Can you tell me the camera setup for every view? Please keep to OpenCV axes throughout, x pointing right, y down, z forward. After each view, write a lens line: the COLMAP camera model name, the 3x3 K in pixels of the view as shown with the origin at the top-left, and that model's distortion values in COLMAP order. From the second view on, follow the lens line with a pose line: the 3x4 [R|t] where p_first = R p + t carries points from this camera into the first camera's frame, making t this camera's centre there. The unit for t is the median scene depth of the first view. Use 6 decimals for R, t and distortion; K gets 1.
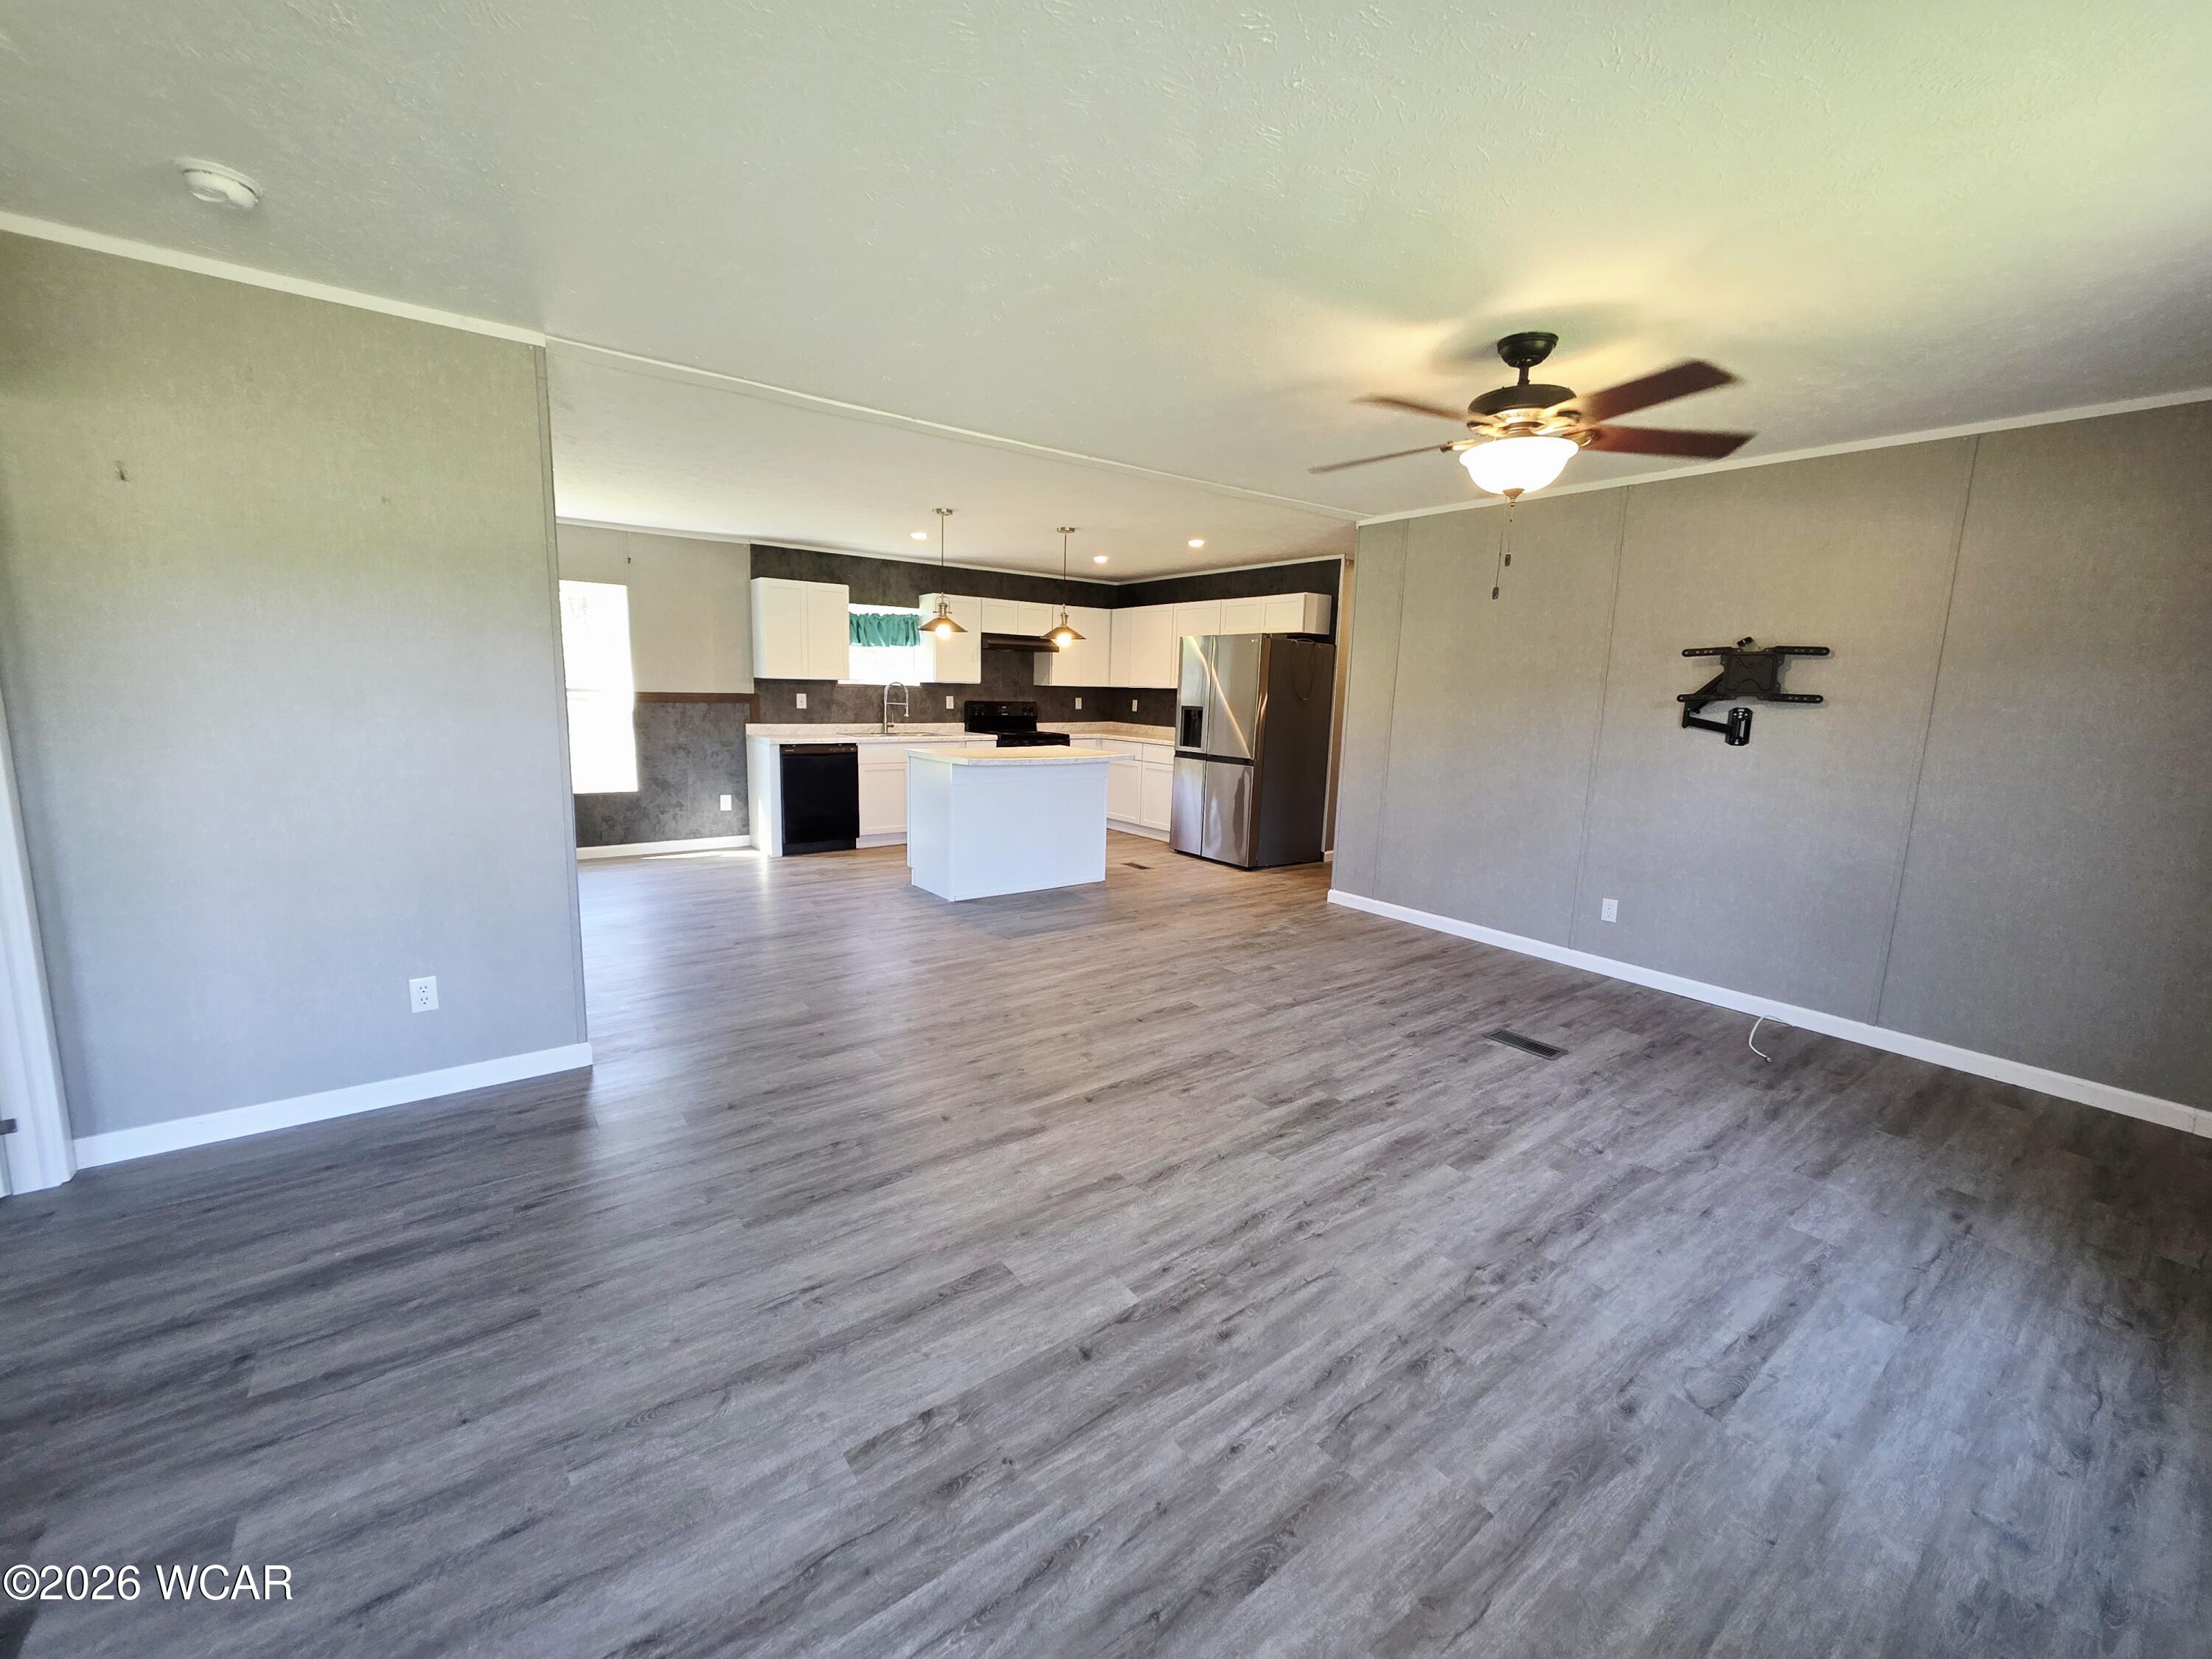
lens RADIAL K [[885.1, 0, 1105.4], [0, 885.1, 833.5], [0, 0, 1]] dist [0.002323, -0.000372]
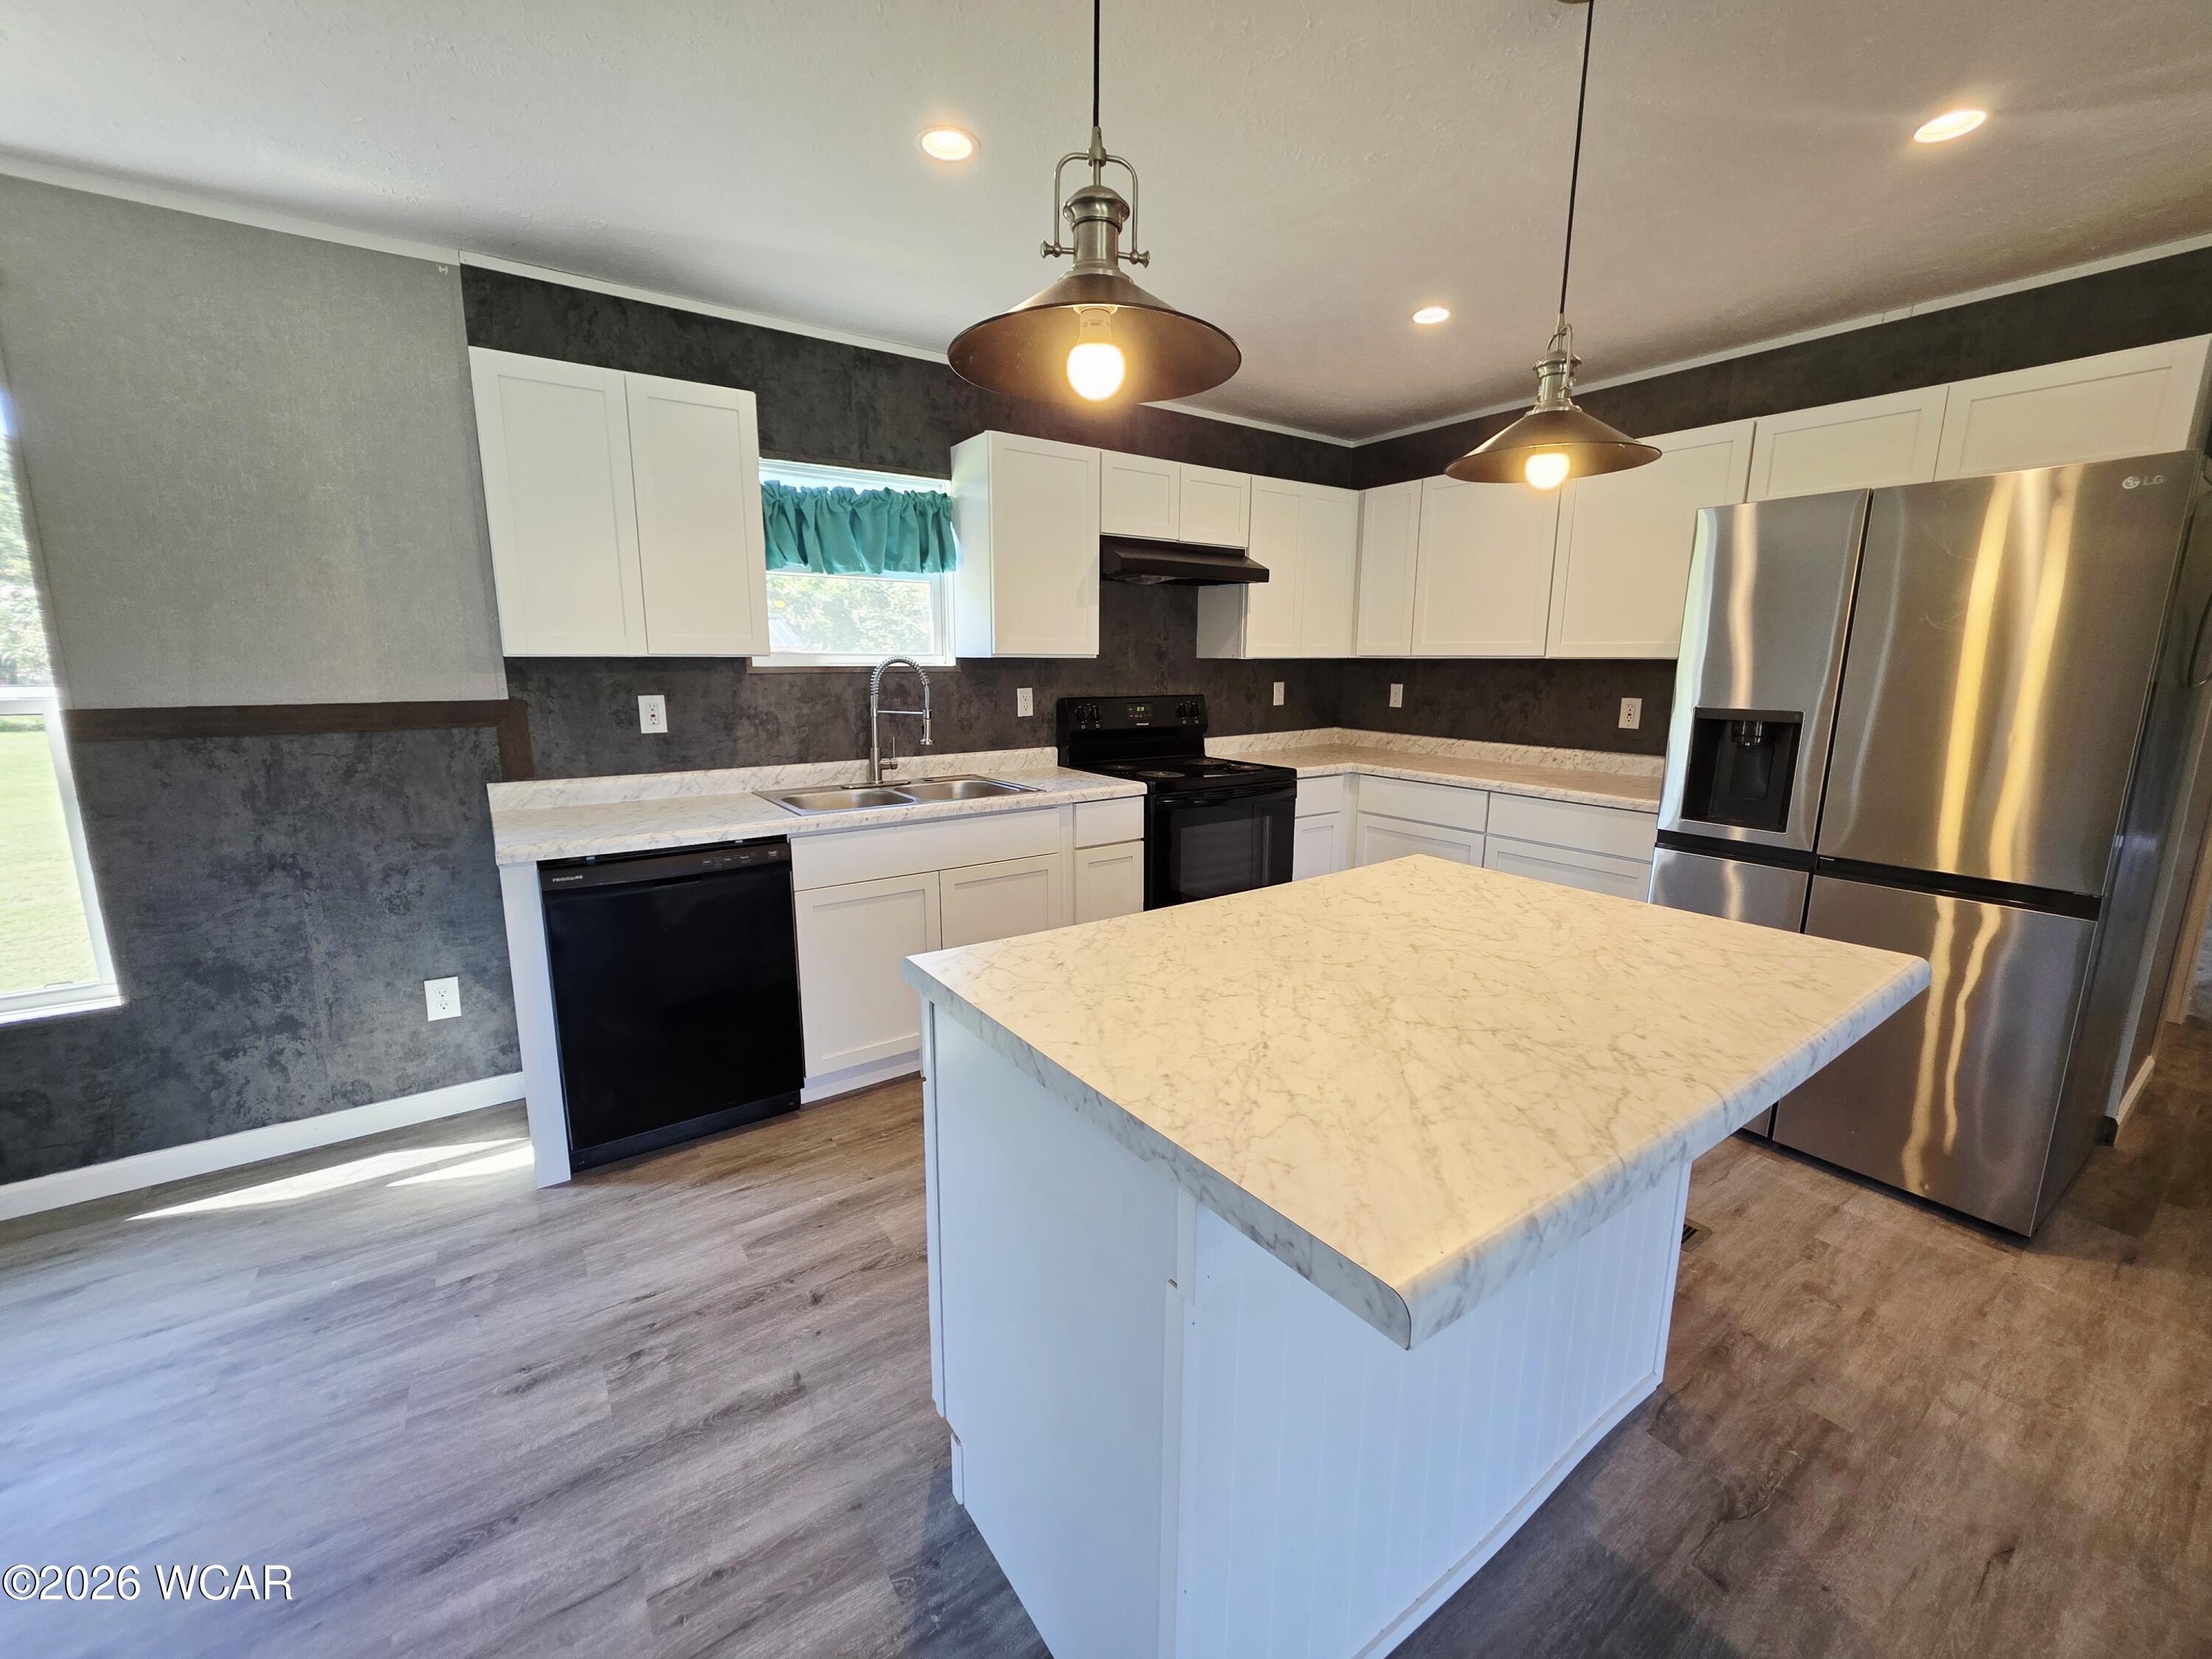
lens RADIAL K [[885.1, 0, 1104.5], [0, 885.1, 826.9], [0, 0, 1]] dist [0.002323, -0.000372]
pose [[0.999323, -0.018532, -0.031794, -0.135819], [0.019258, 0.999557, 0.022672, -0.105299], [0.031360, -0.023269, 0.999237, 0.619147]]
